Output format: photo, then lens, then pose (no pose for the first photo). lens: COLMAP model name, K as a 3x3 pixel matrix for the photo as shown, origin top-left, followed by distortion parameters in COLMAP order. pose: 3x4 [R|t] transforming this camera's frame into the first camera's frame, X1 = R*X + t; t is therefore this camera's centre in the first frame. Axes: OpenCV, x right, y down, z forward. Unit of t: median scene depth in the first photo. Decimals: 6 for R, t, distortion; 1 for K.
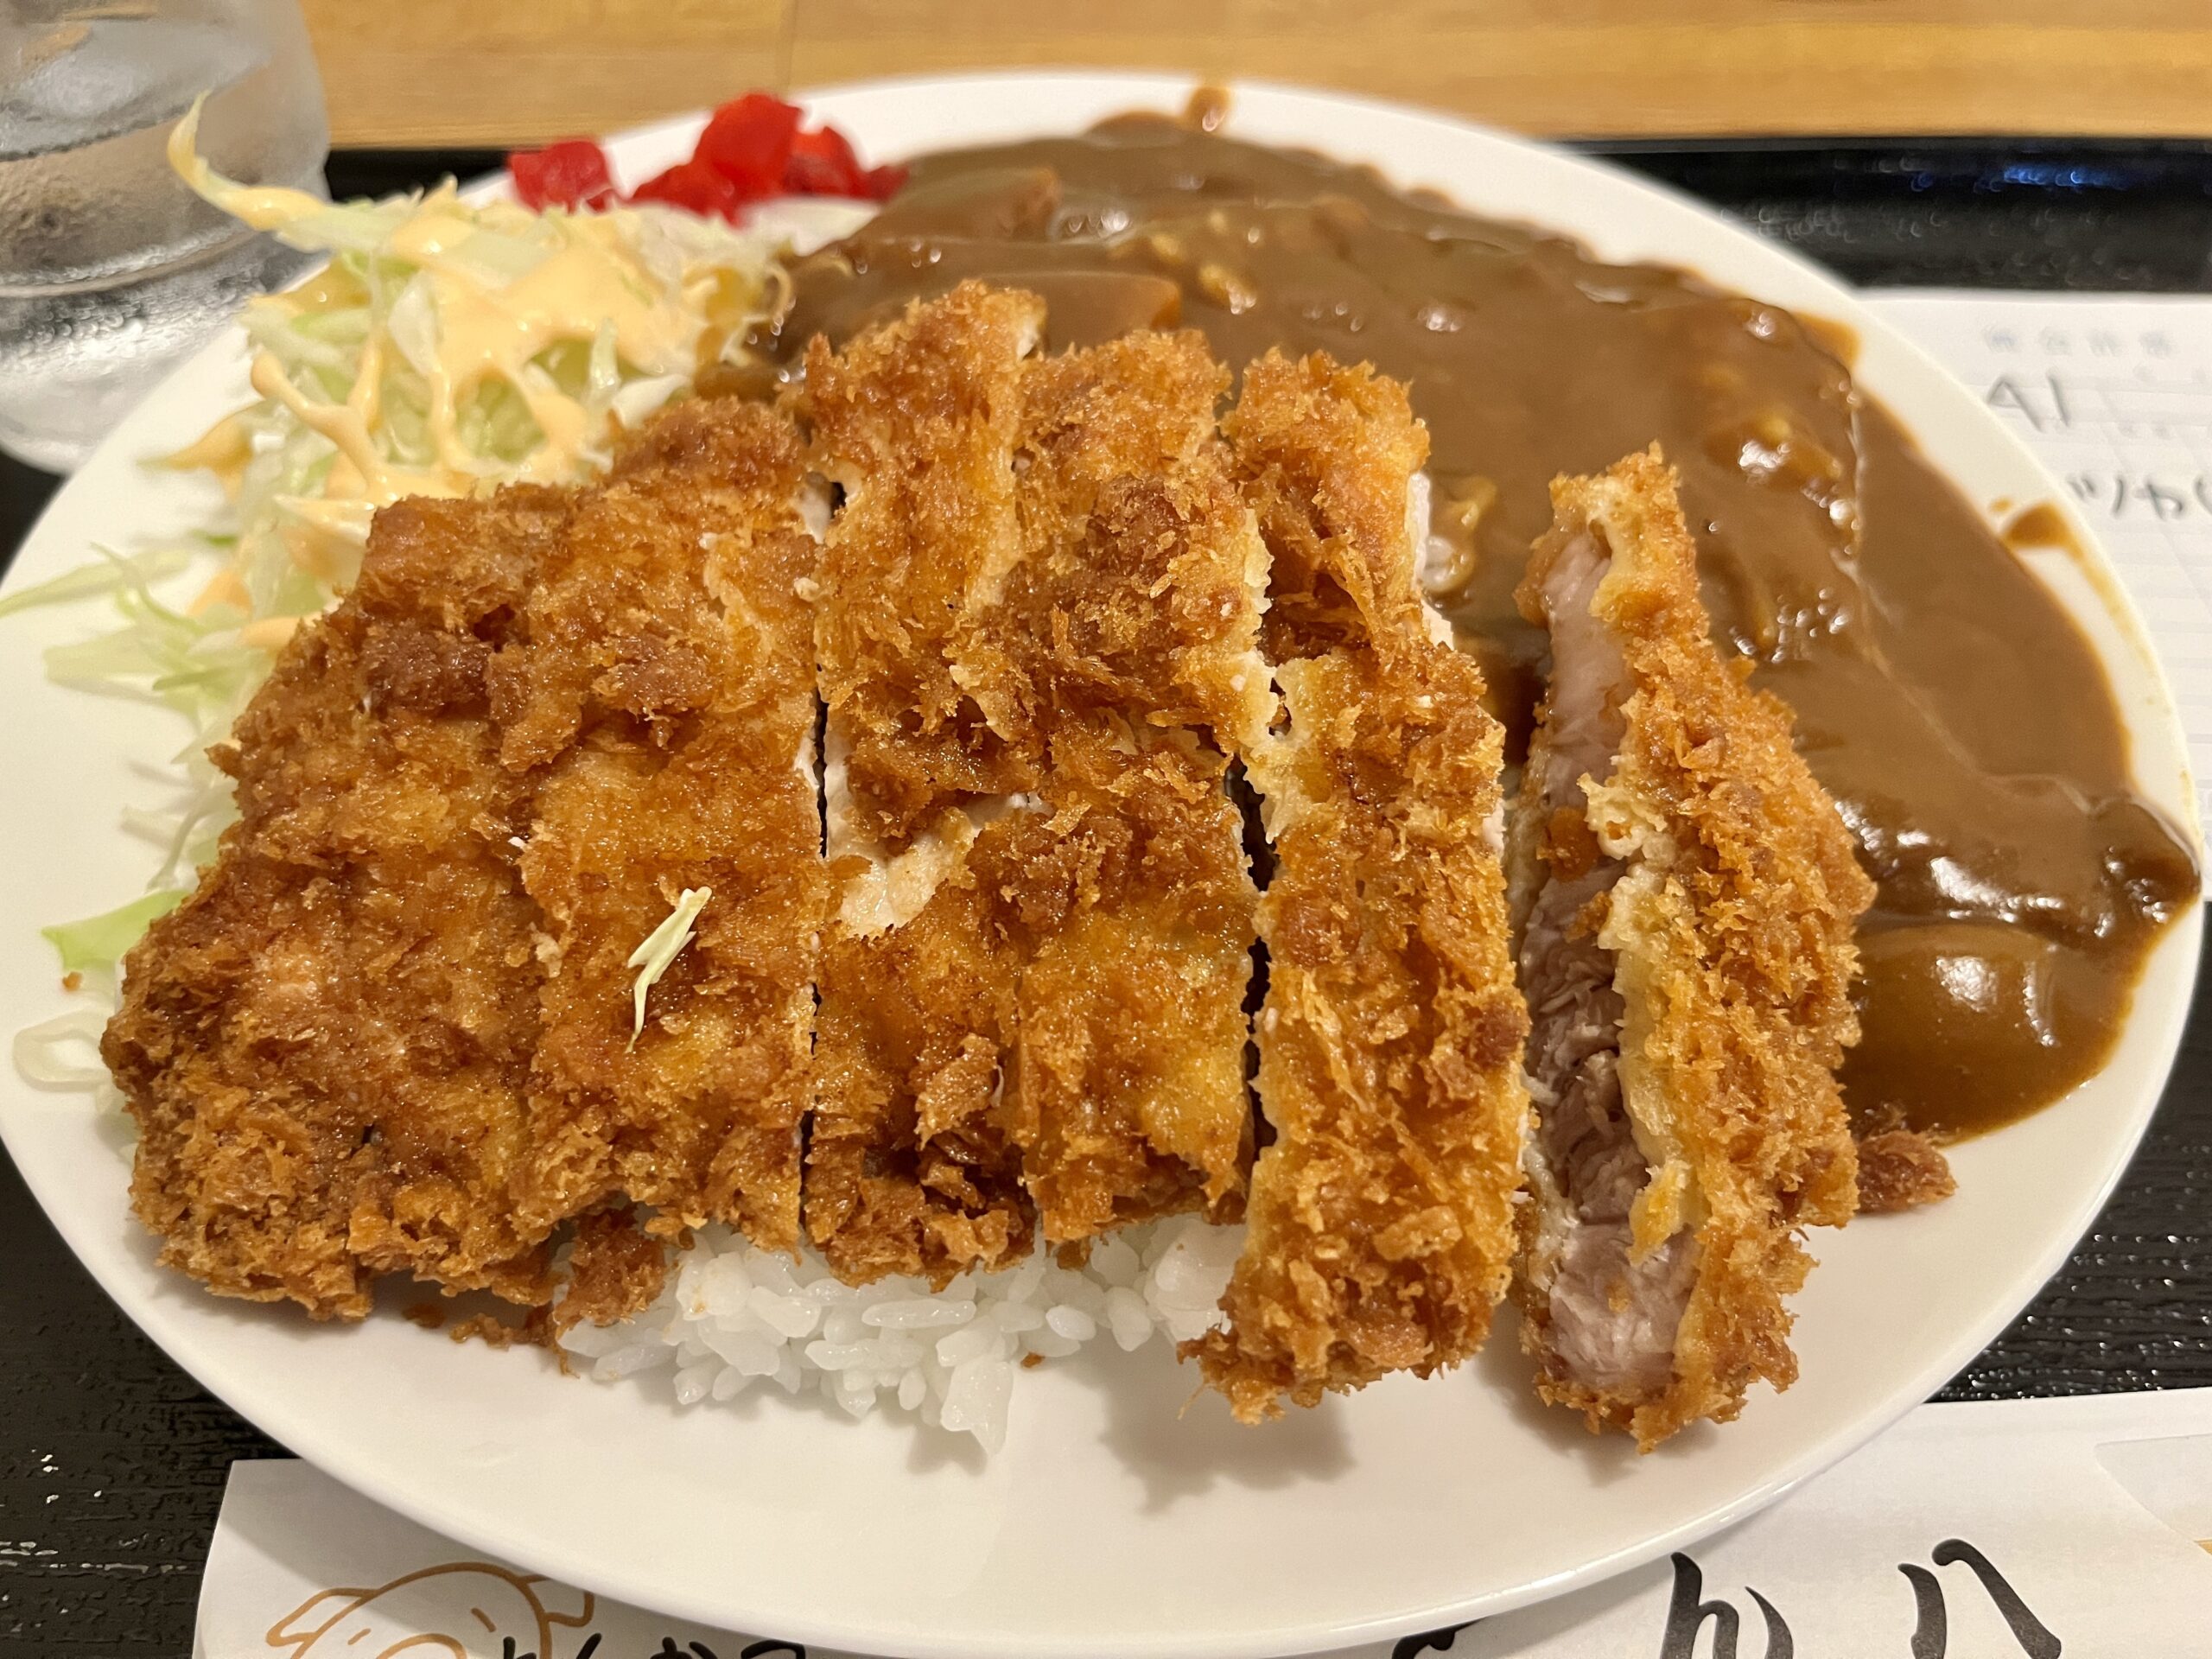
lens RADIAL K [[1718.3, 0, 1101.7], [0, 1718.3, 827.7], [0, 0, 1]] dist [0.021825, -0.081626]
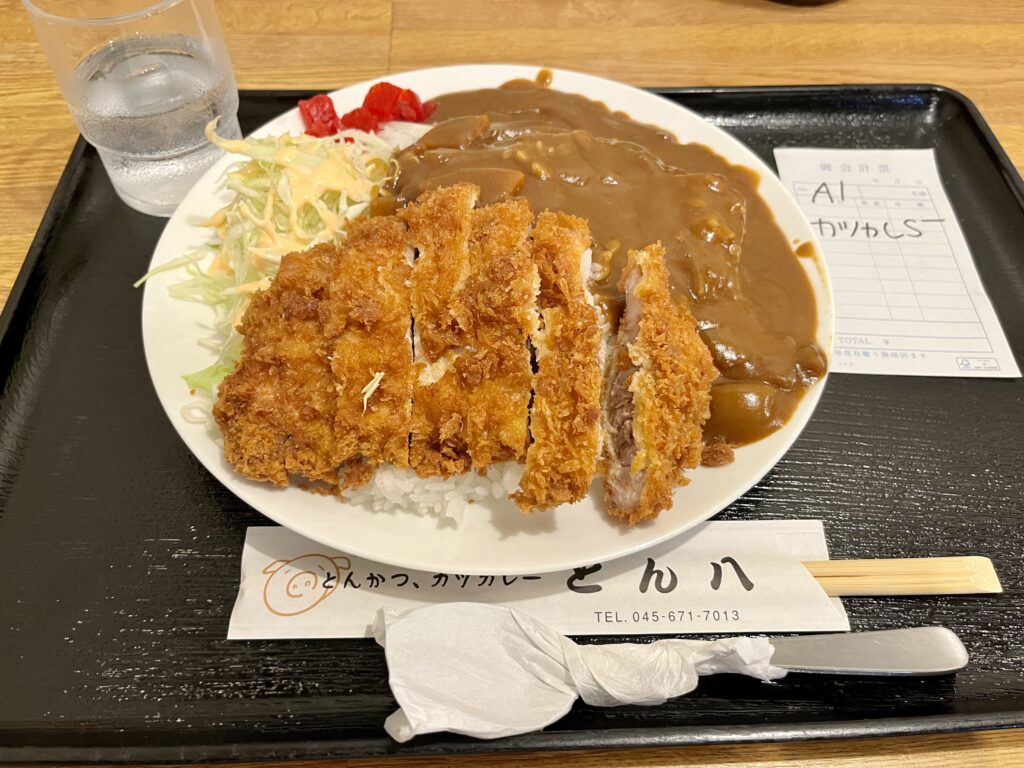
lens RADIAL K [[795.5, 0, 511.7], [0, 795.5, 379.3], [0, 0, 1]] dist [0.021825, -0.081626]
pose [[0.999804, 0.015151, -0.012763, 0.063157], [-0.013860, 0.995302, 0.095818, -0.108795], [0.014155, -0.095622, 0.995317, -0.645132]]
